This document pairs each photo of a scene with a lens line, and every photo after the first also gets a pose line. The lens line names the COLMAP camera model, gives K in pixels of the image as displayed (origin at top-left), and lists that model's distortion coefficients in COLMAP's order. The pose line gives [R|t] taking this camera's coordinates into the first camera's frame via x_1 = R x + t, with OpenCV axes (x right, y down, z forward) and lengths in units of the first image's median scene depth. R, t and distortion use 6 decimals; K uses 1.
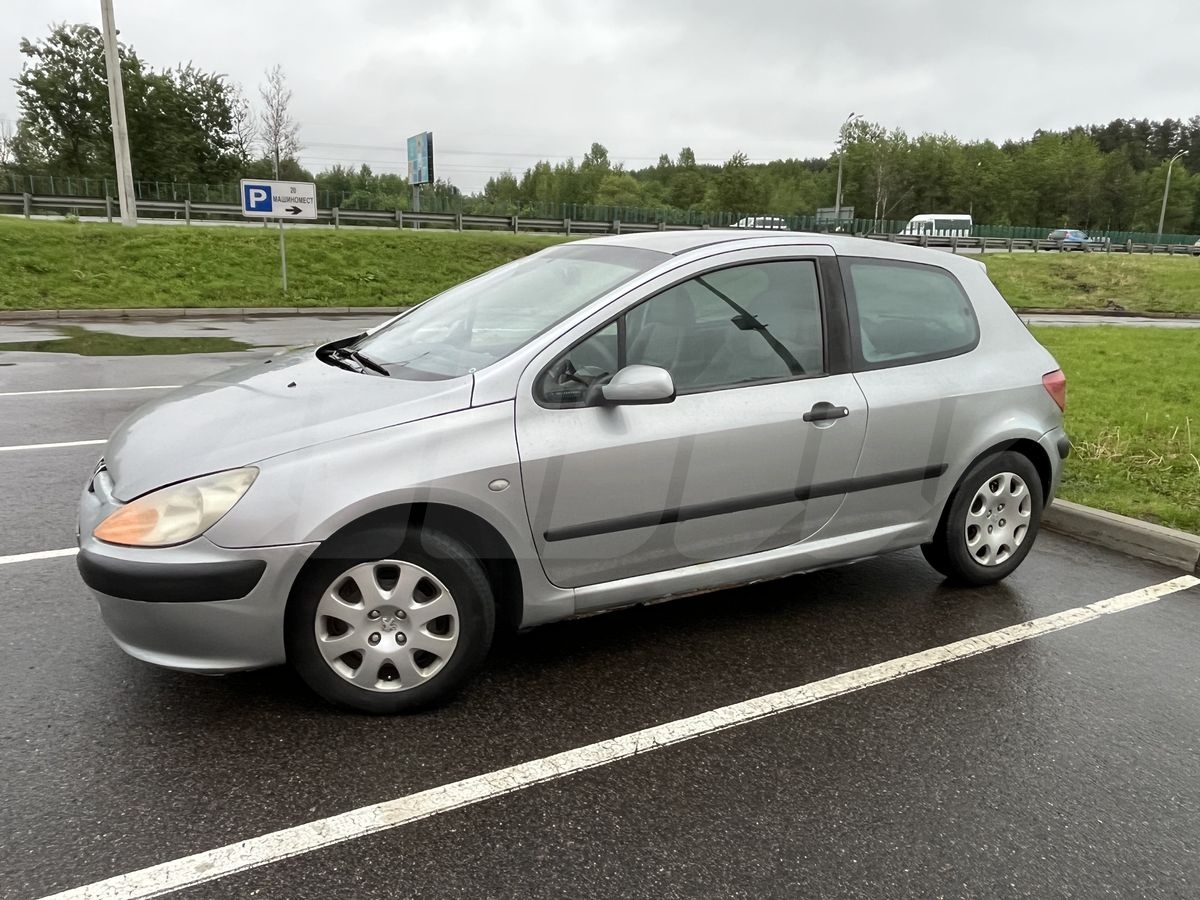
lens RADIAL K [[863.9, 0, 602.7], [0, 863.9, 450.3], [0, 0, 1]] dist [0.008505, -0.015517]
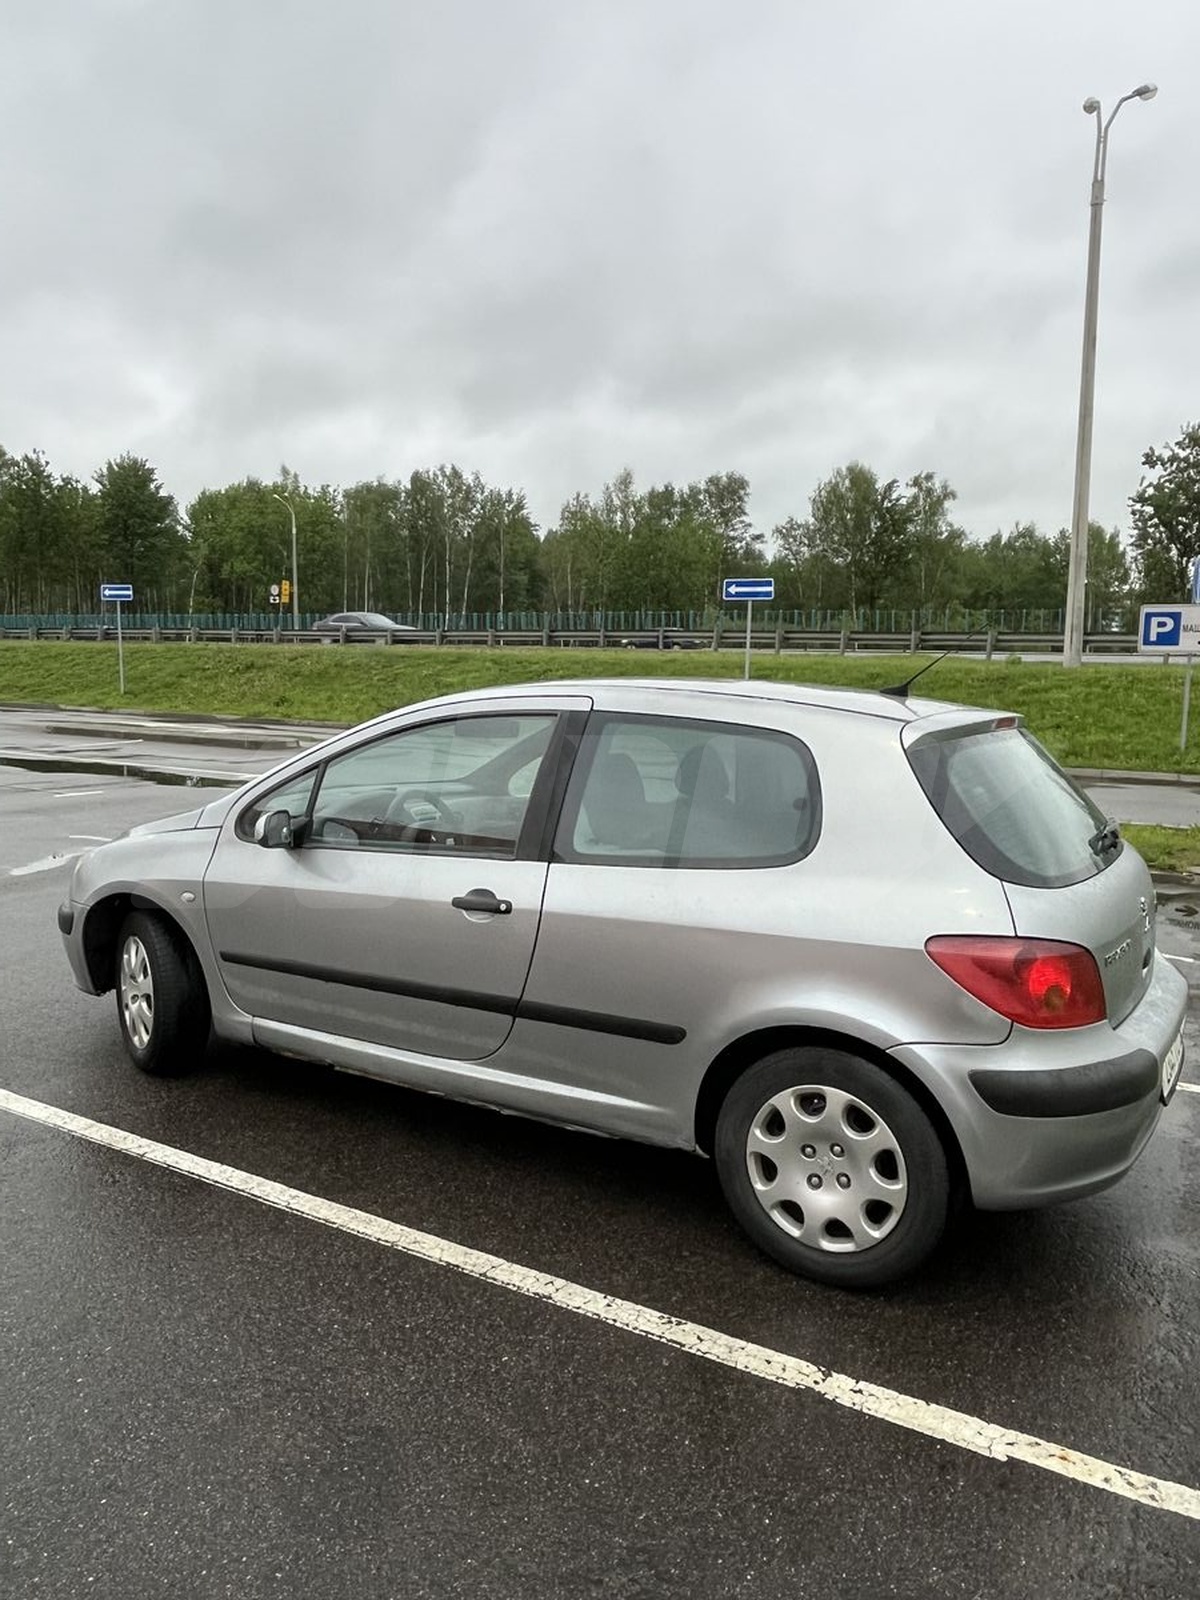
lens RADIAL K [[1151.9, 0, 599.3], [0, 1151.9, 809.2], [0, 0, 1]] dist [0.008505, -0.015517]
pose [[0.509057, 0.091983, -0.855804, 1.049173], [-0.200207, 0.979656, -0.013794, -0.116782], [0.837125, 0.178360, 0.517116, 0.454153]]
